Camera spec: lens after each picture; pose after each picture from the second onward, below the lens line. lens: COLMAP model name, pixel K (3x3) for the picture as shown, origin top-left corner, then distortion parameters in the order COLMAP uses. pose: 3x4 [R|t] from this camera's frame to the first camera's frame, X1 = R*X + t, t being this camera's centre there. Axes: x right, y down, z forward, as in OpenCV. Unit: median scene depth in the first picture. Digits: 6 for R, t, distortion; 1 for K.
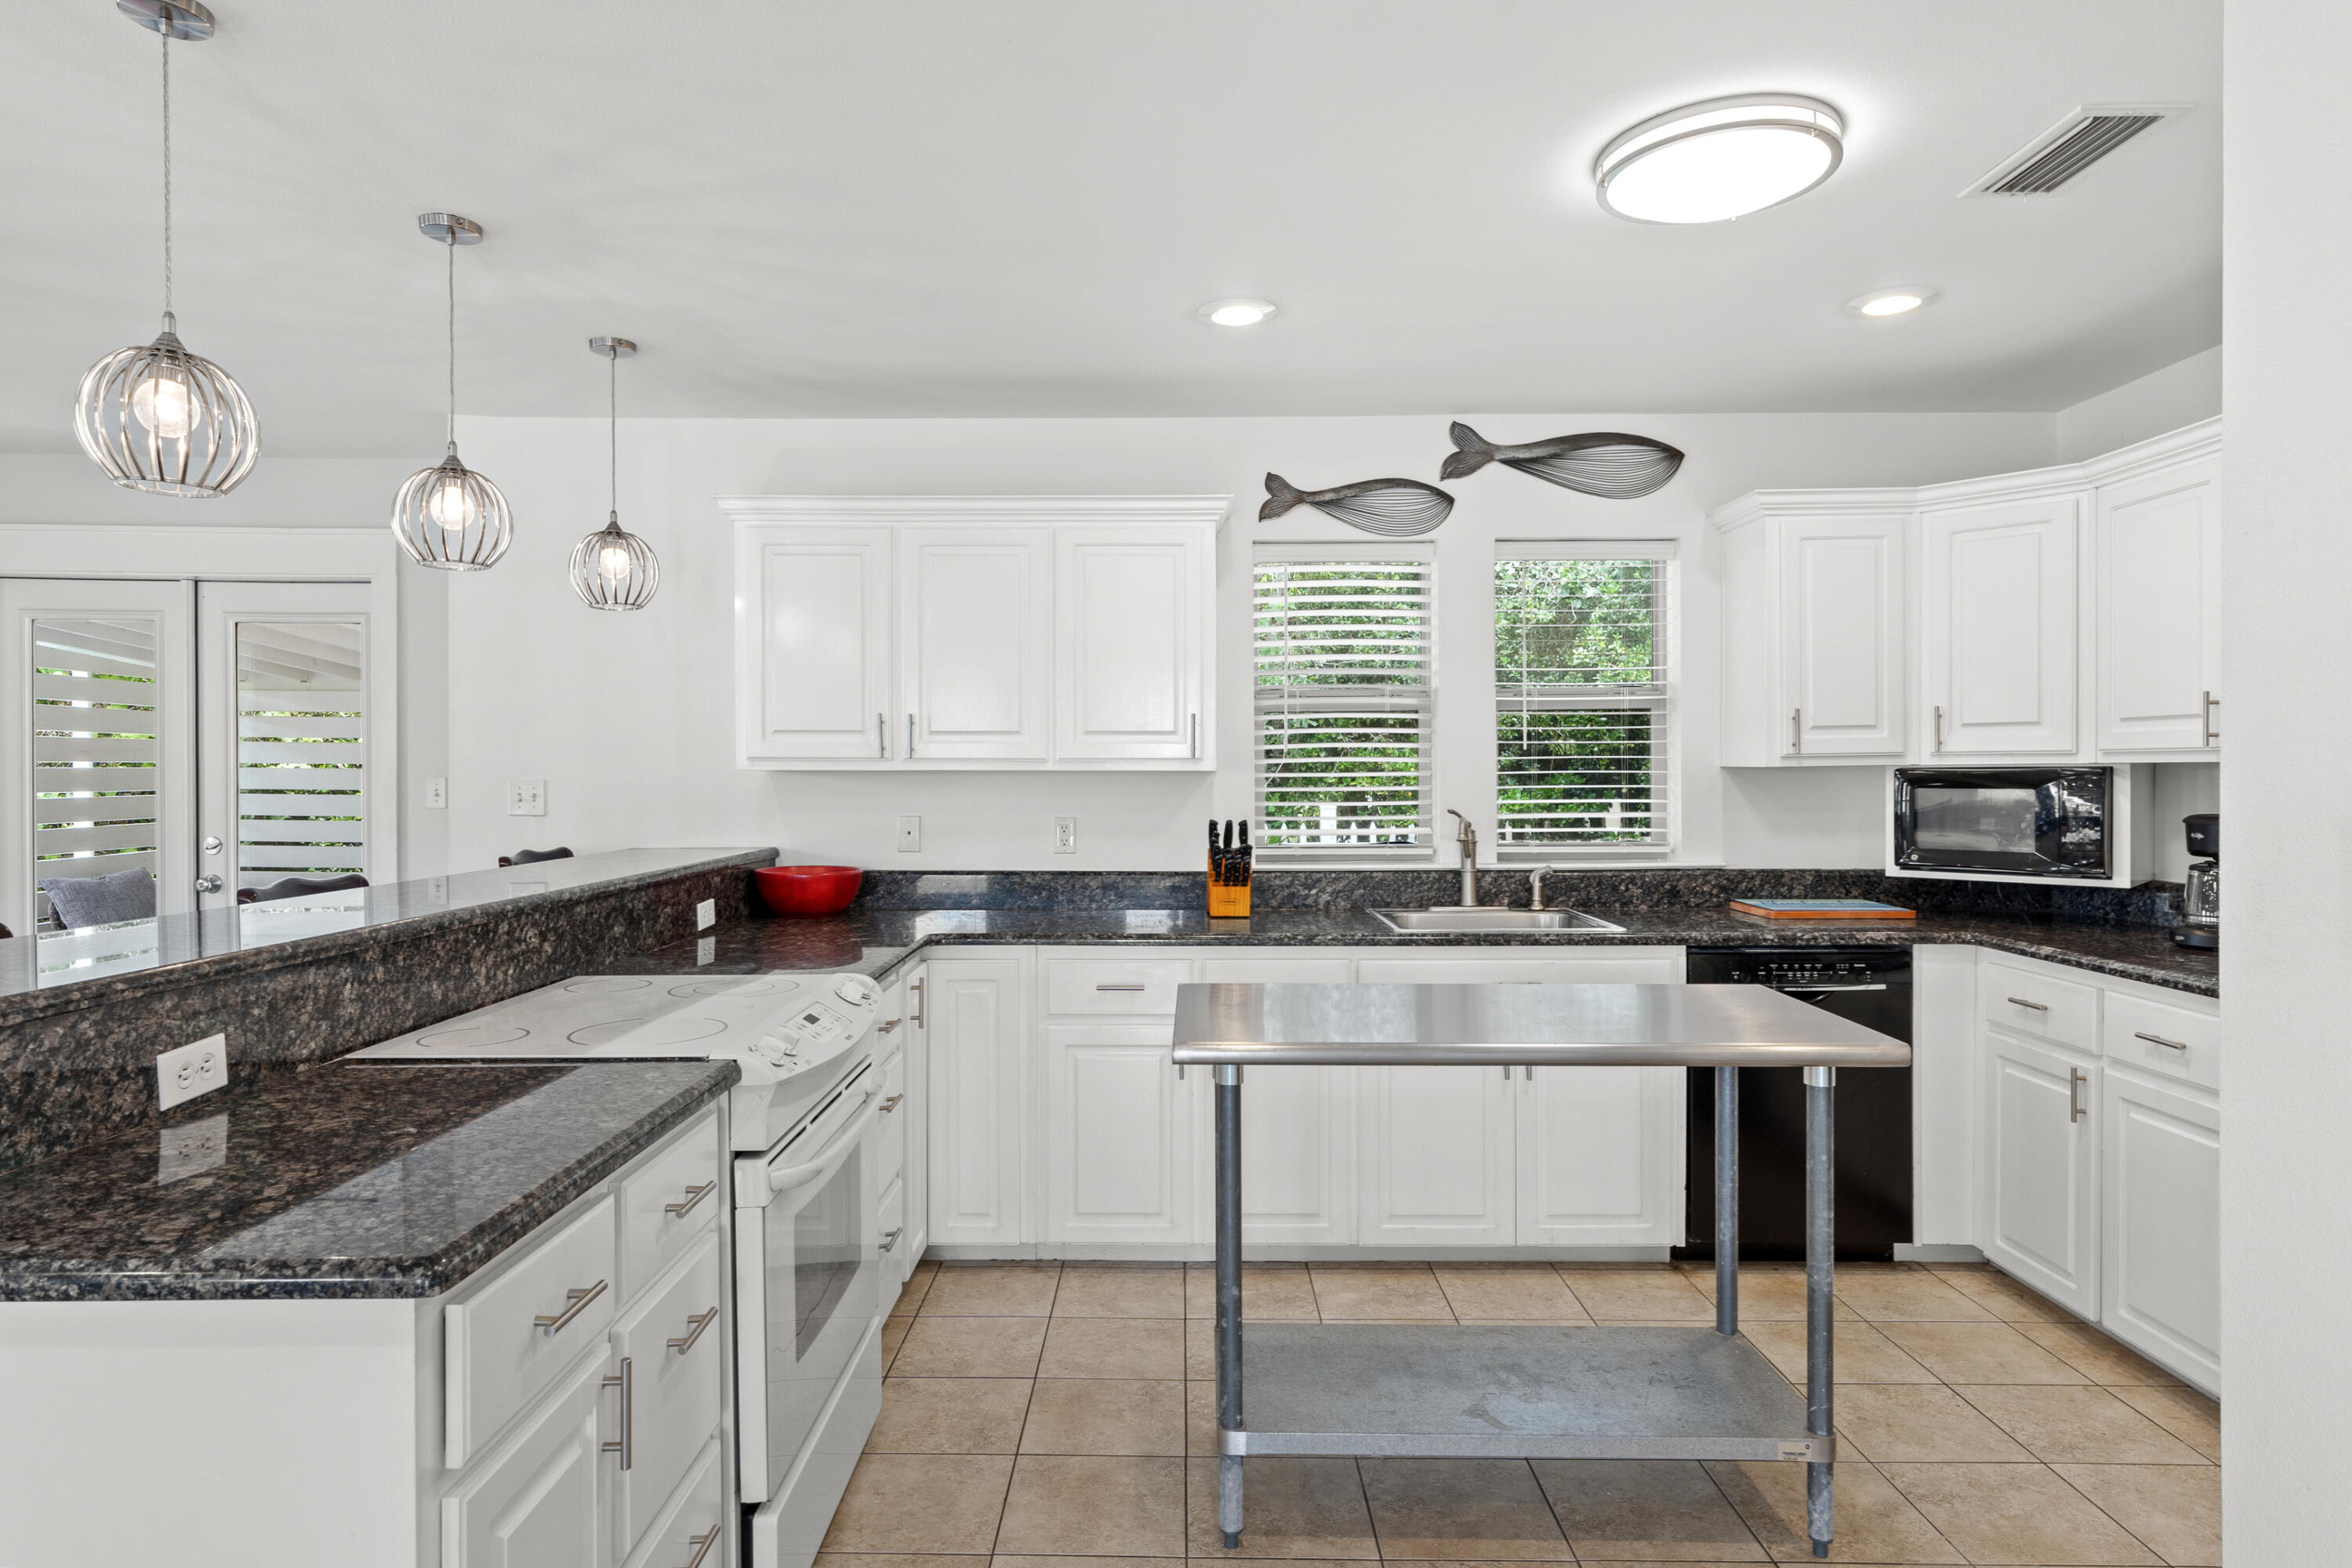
lens RADIAL K [[1368.3, 0, 1178.9], [0, 1368.3, 763.7], [0, 0, 1]] dist [0.040998, 0.001698]
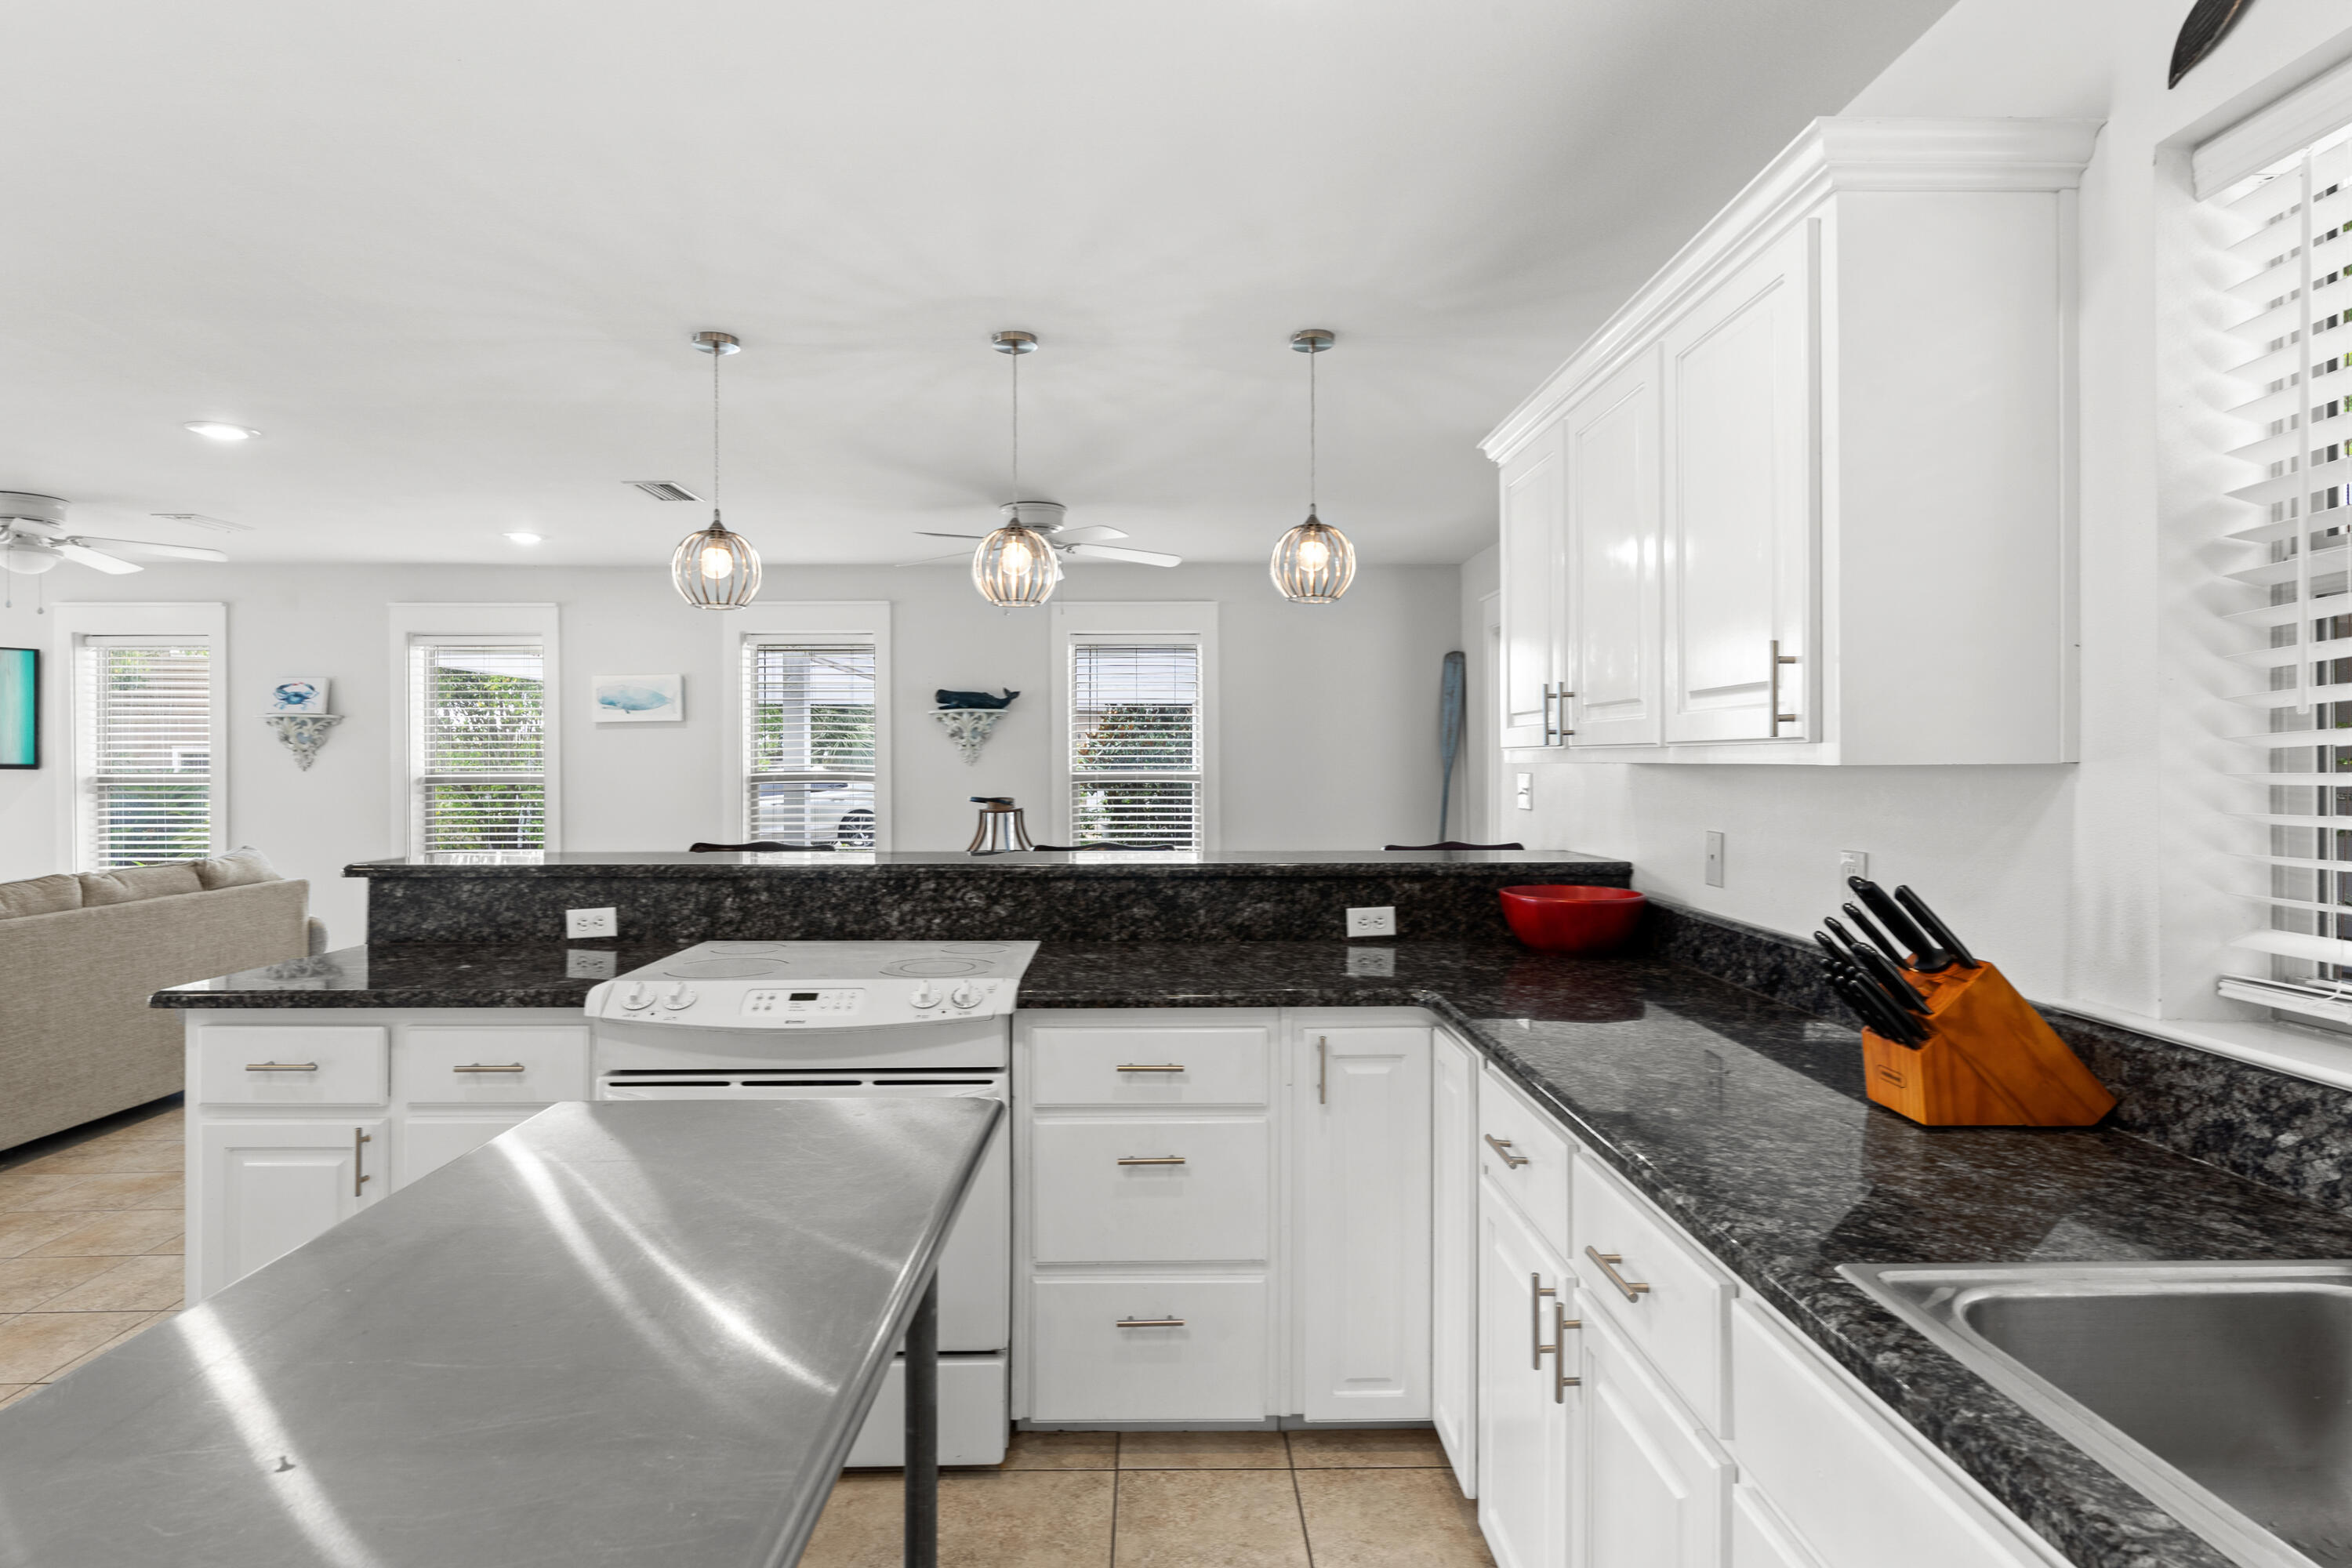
lens RADIAL K [[1194.5, 0, 1161.4], [0, 1194.5, 769.1], [0, 0, 1]] dist [-0.001837, 0.001108]
pose [[0.014338, 0.010298, -0.999844, 0.385663], [0.006256, 0.999926, 0.010388, 0.000222], [0.999878, -0.006404, 0.014272, 0.739589]]
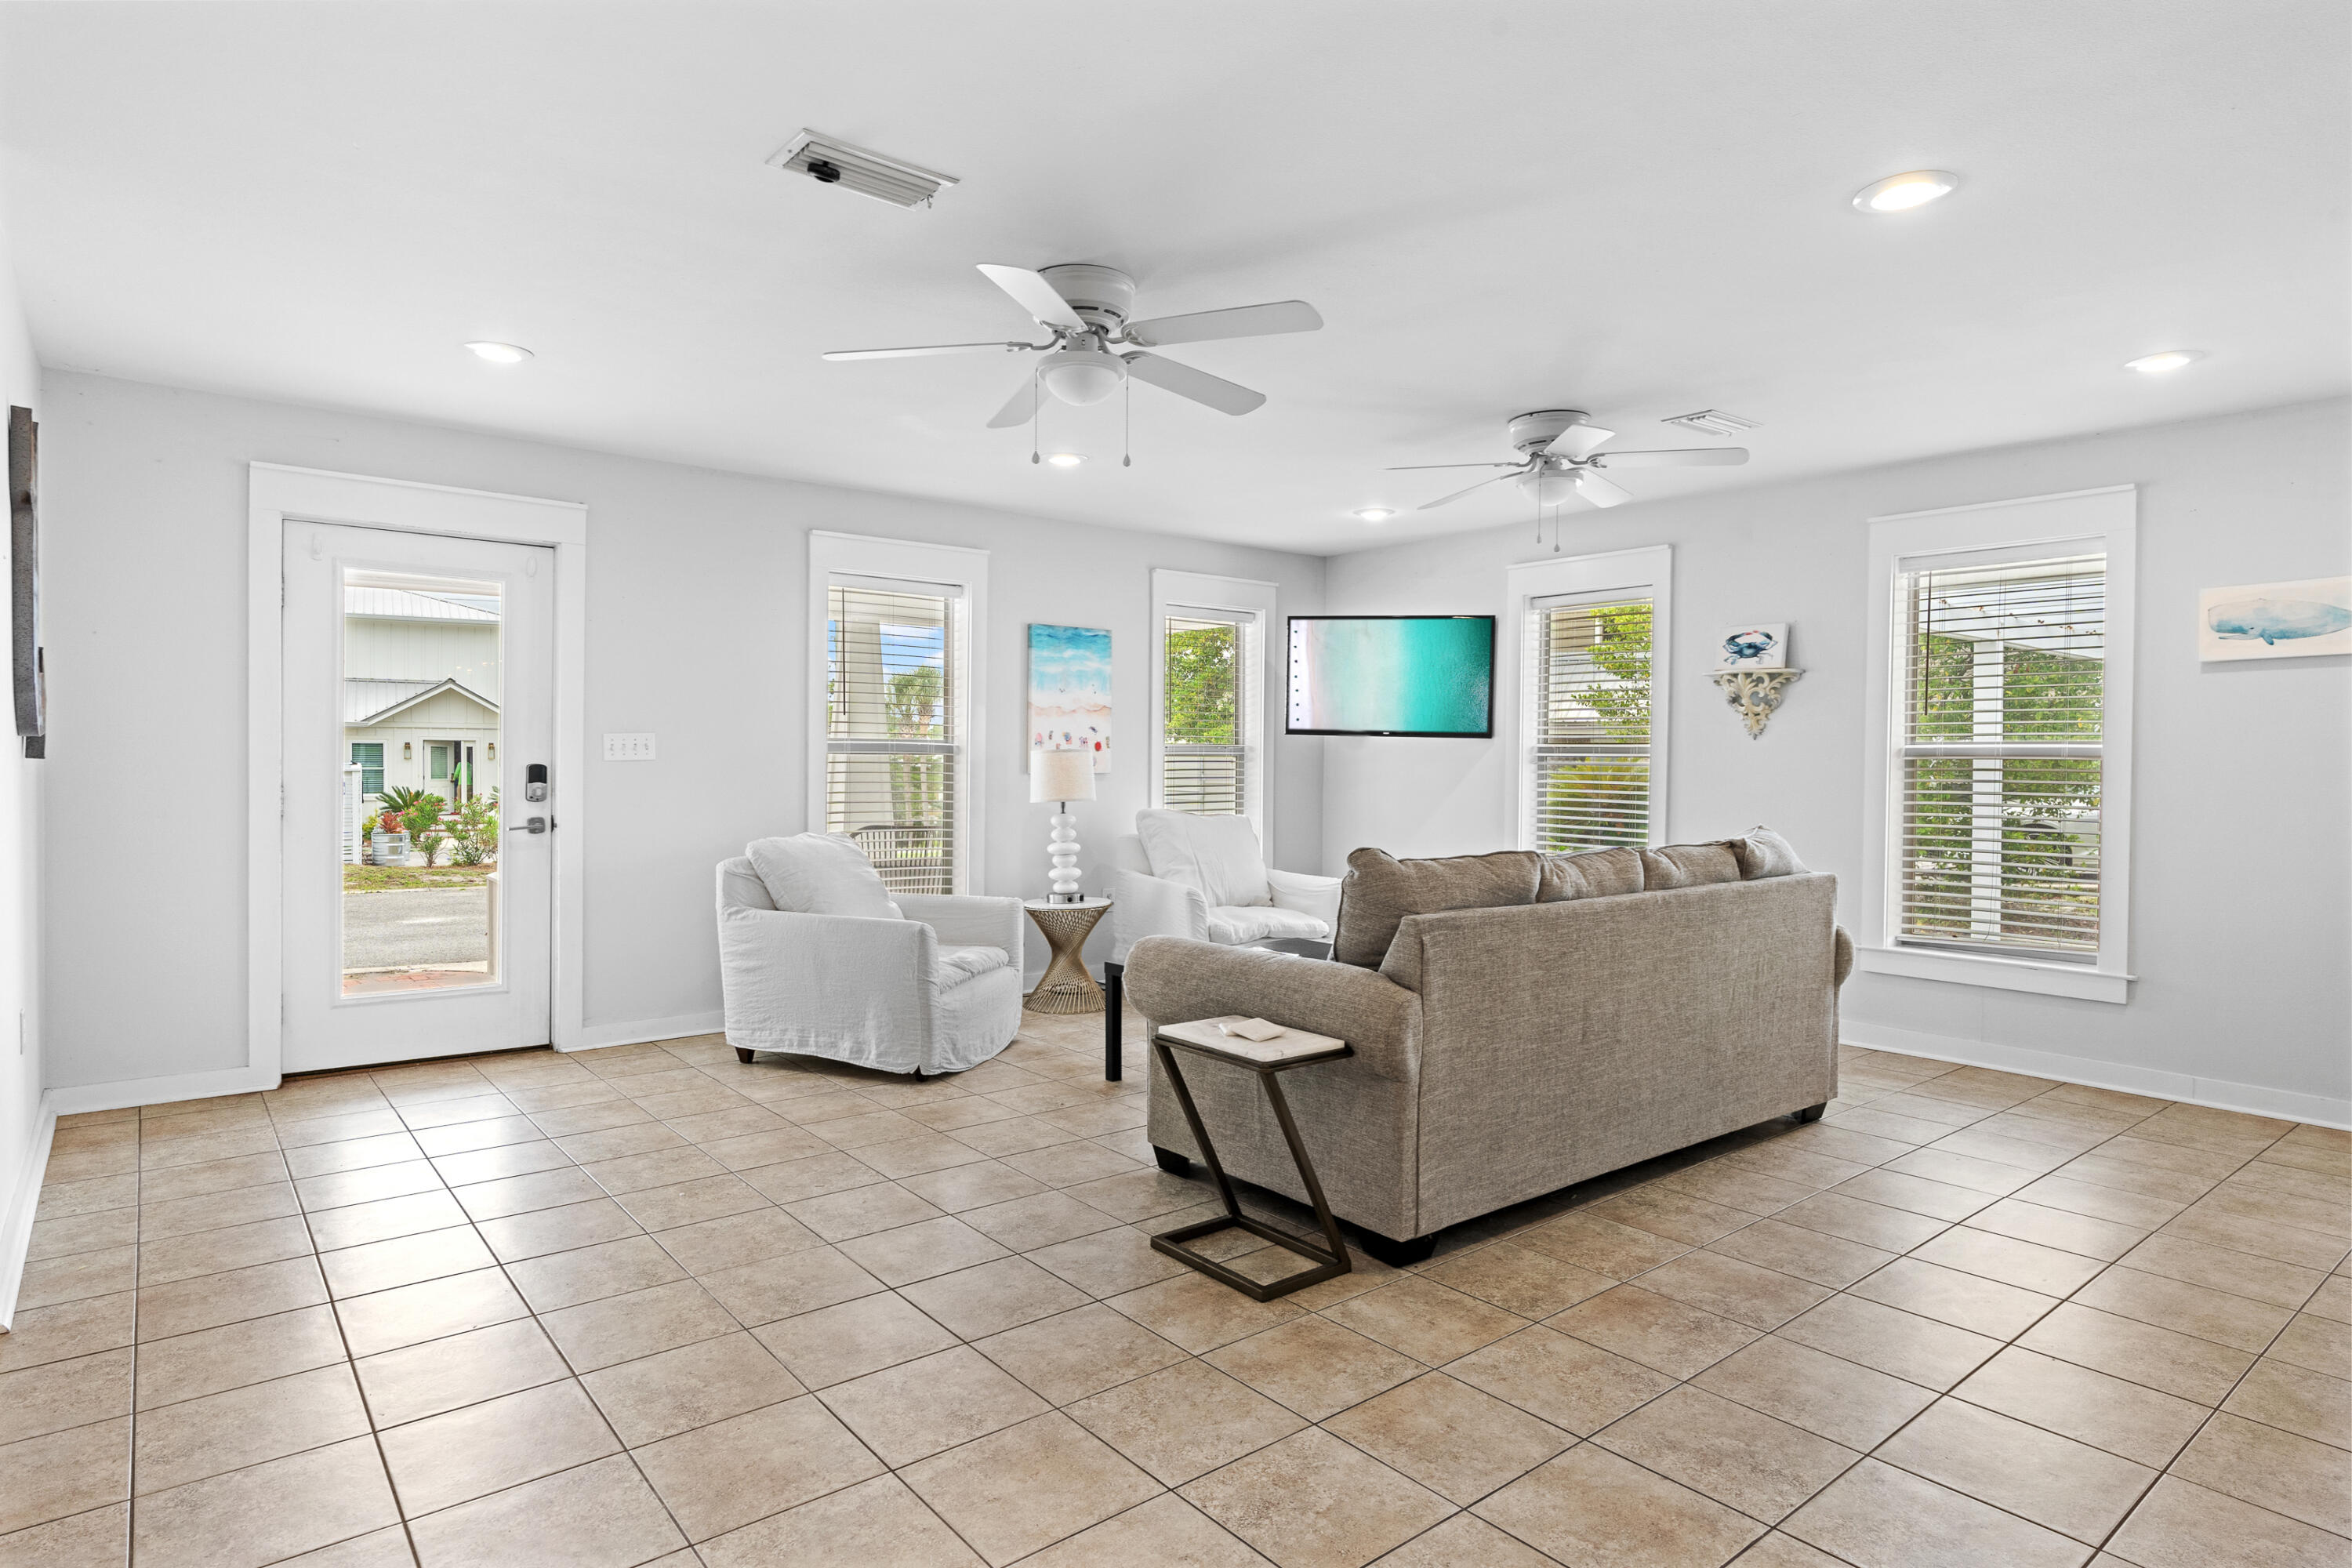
lens RADIAL K [[1280.9, 0, 1168.0], [0, 1280.9, 780.3], [0, 0, 1]] dist [0.001311, 0.001971]
pose [[-0.778447, 0.010102, -0.627629, 0.158188], [-0.002391, 0.999816, 0.019059, 0.031695], [0.627705, 0.016337, -0.778280, 0.309719]]
